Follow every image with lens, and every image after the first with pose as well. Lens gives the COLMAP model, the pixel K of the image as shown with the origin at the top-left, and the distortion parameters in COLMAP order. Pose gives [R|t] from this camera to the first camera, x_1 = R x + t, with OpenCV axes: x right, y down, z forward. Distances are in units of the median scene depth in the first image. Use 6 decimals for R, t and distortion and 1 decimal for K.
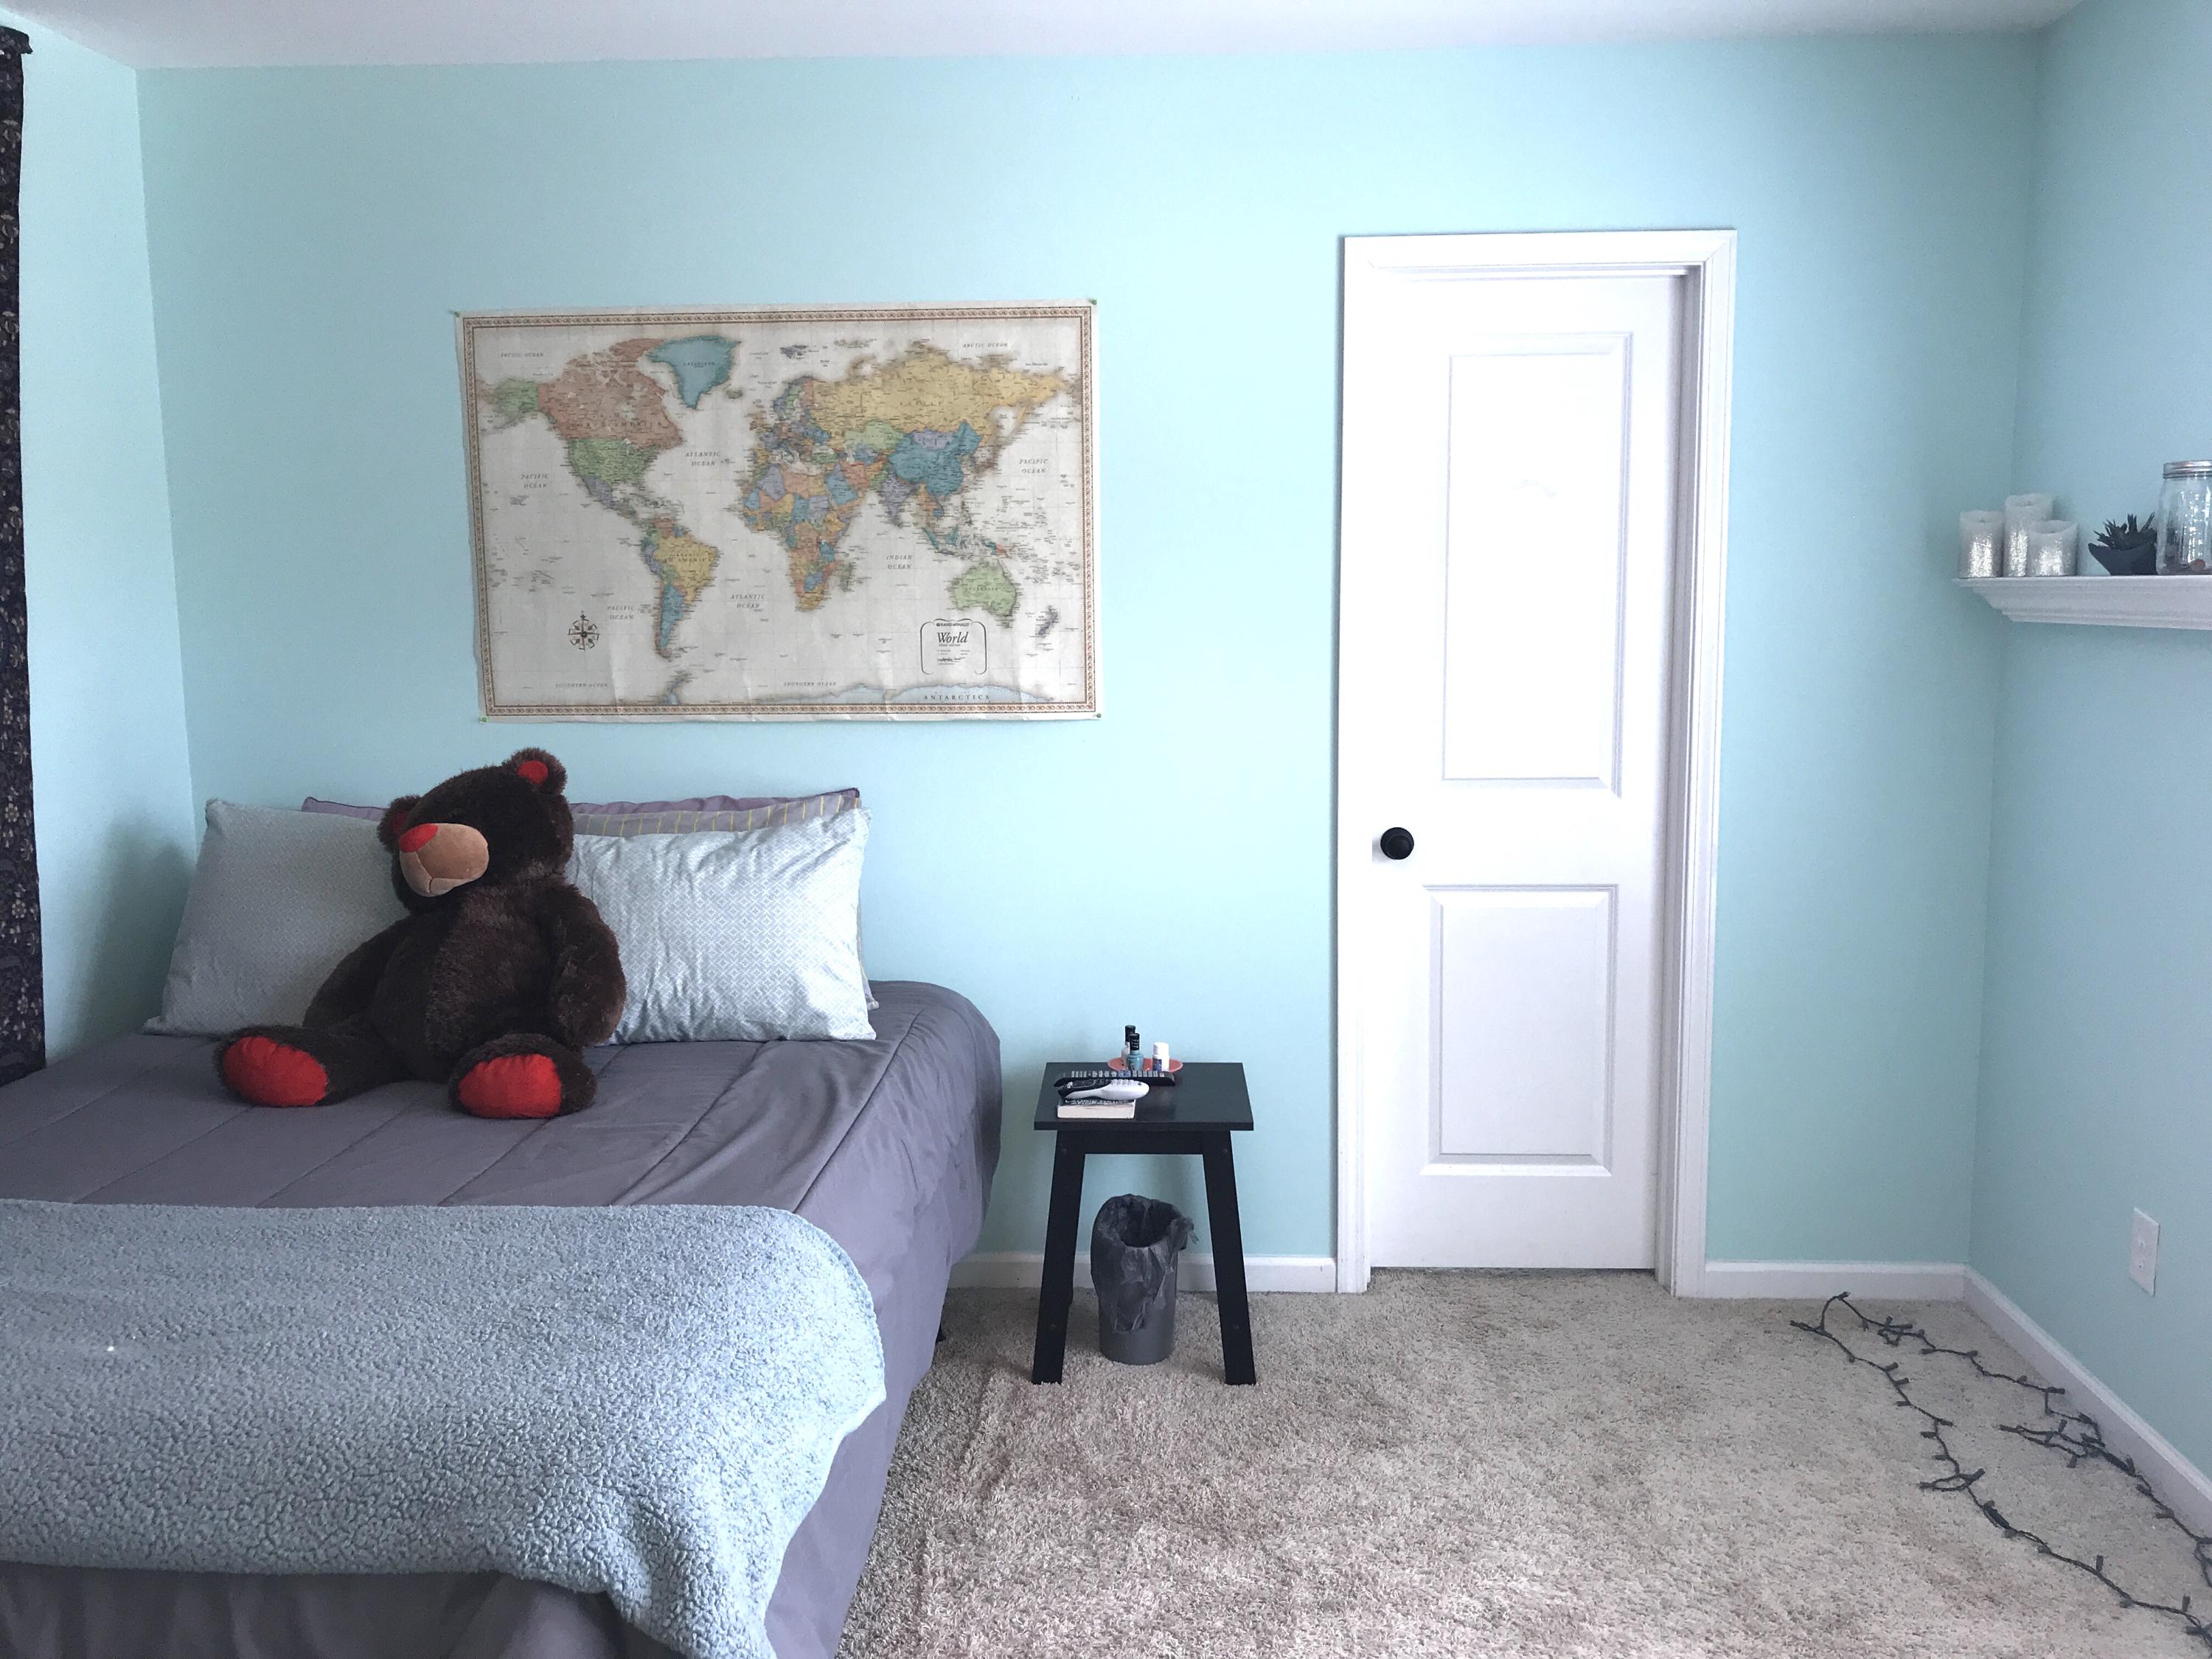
lens RADIAL K [[1831.8, 0, 1107.4], [0, 1831.8, 817.7], [0, 0, 1]] dist [0.036819, -0.029094]
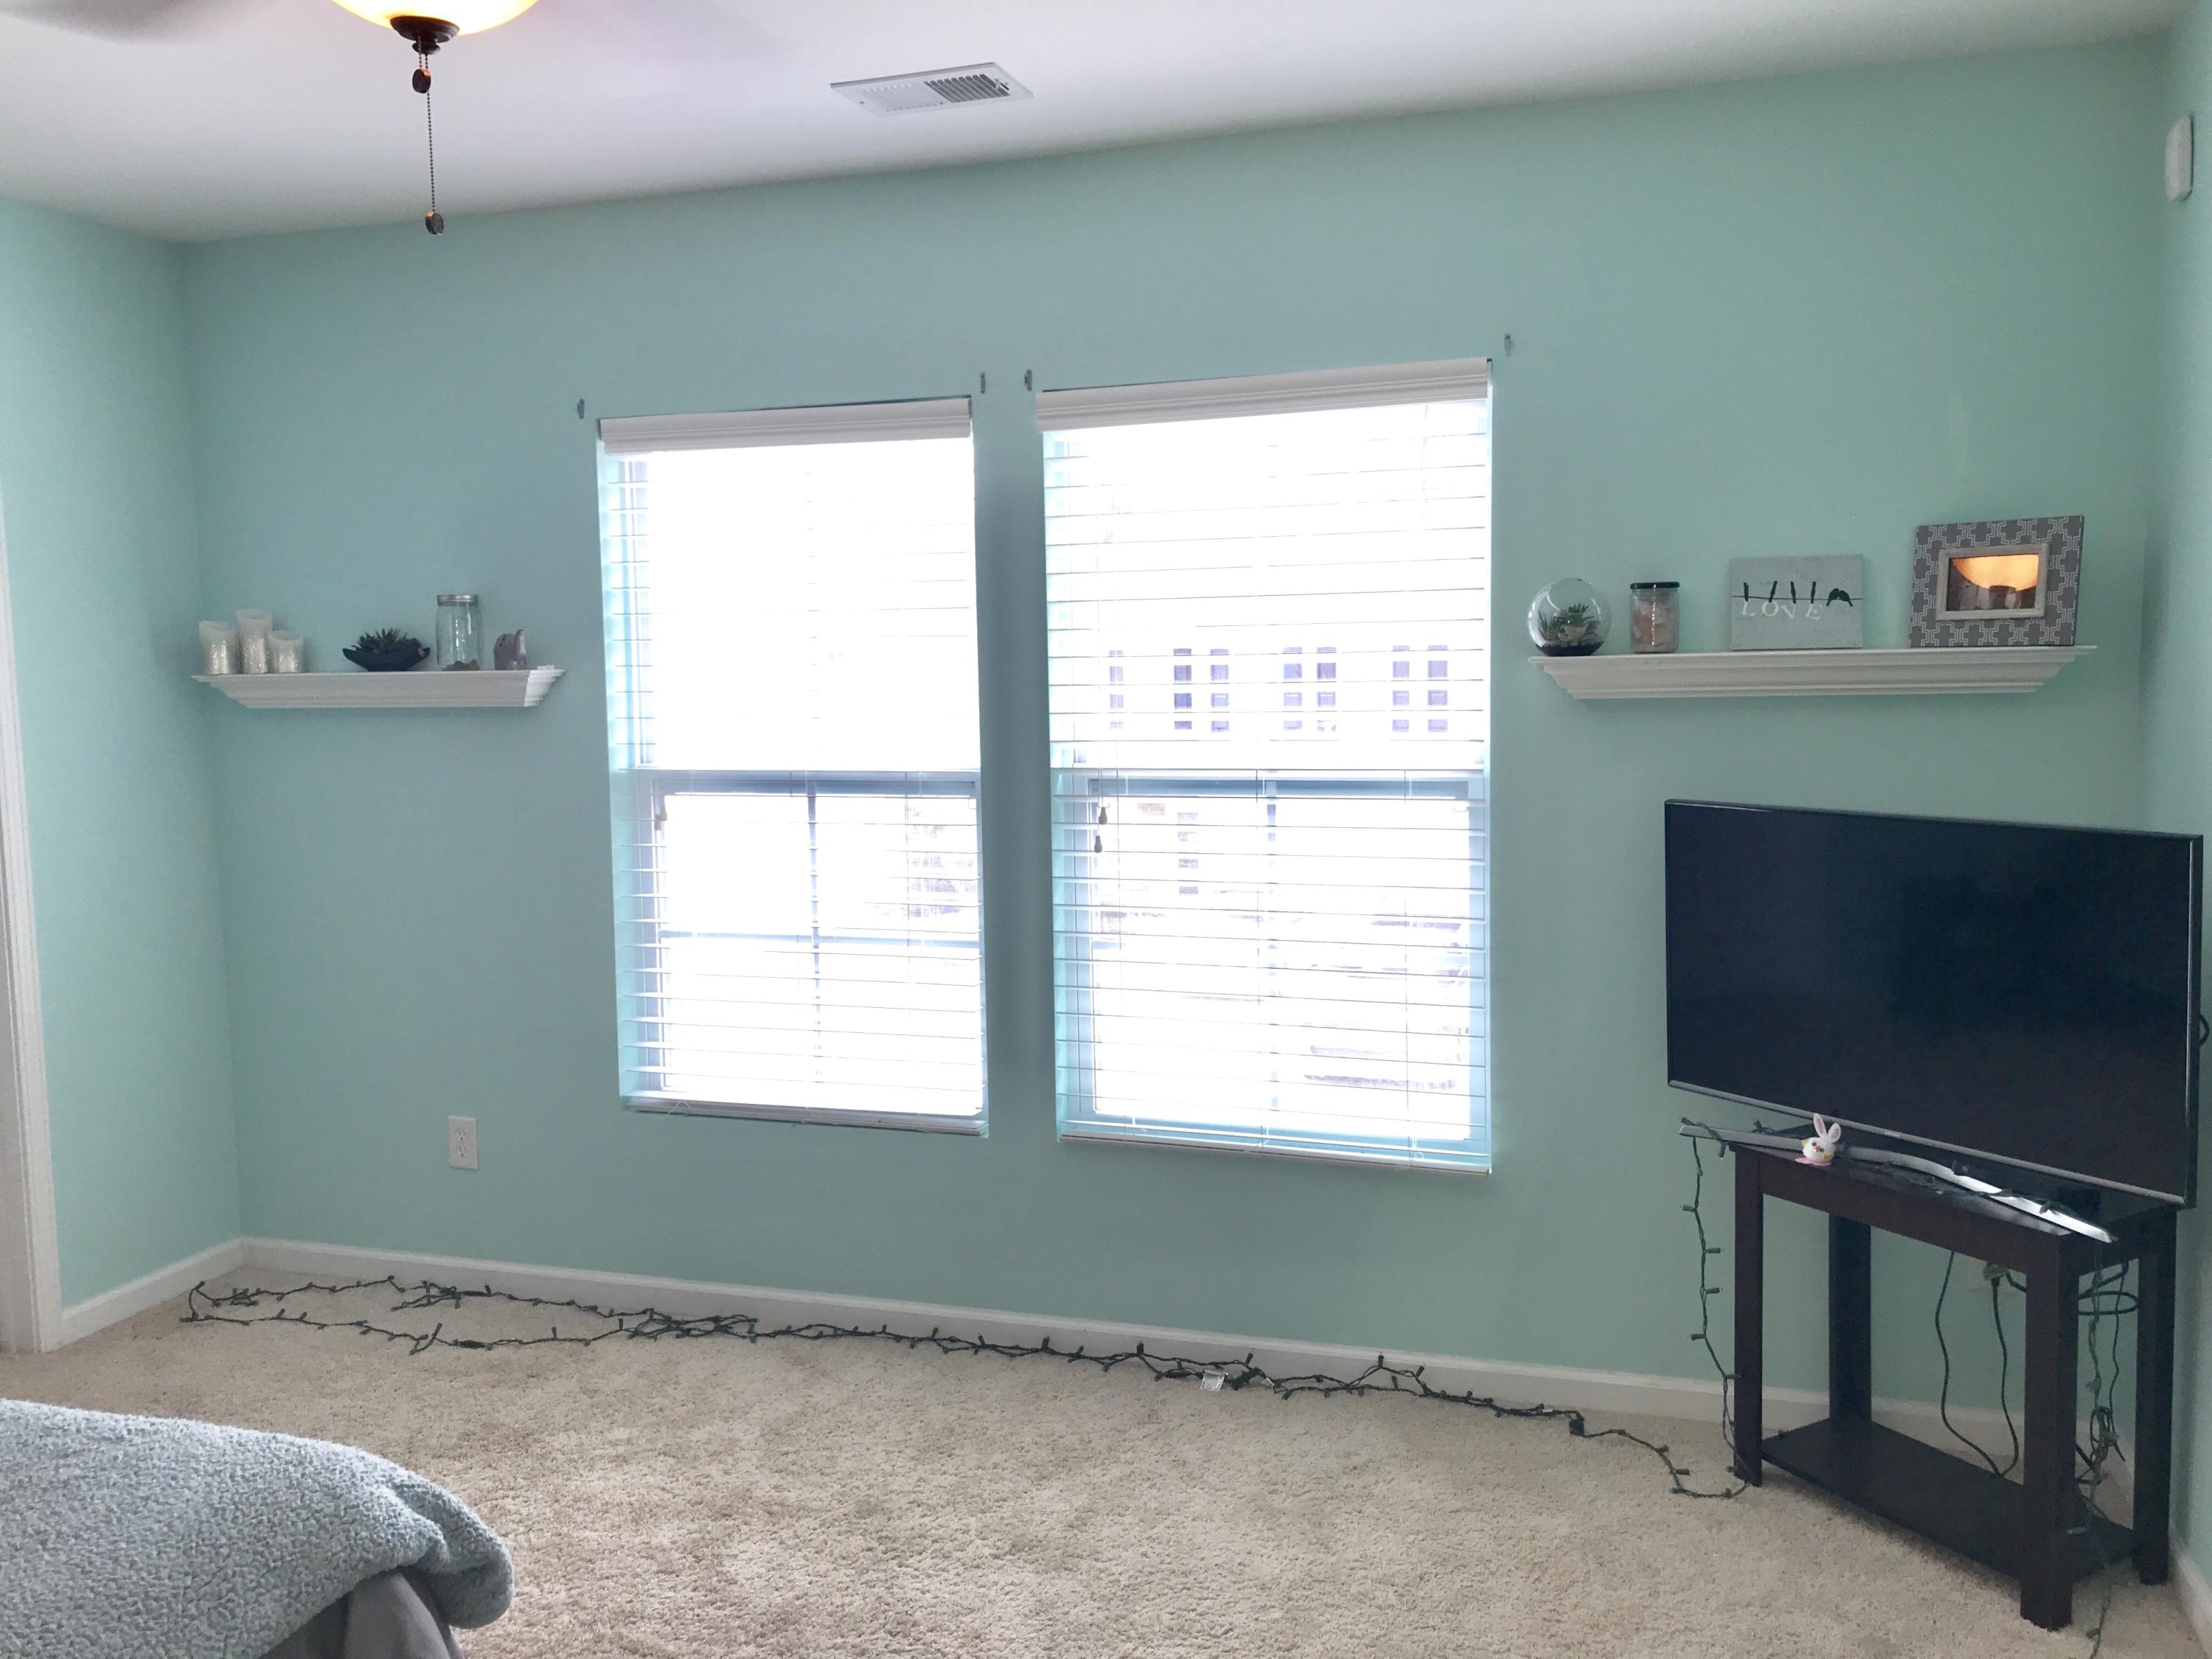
lens RADIAL K [[1831.8, 0, 1111.7], [0, 1831.8, 836.2], [0, 0, 1]] dist [0.036819, -0.029094]
pose [[0.252519, -0.096339, 0.962784, -0.606841], [0.135320, 0.988768, 0.063448, -0.020418], [-0.958083, 0.114262, 0.262719, 0.112544]]
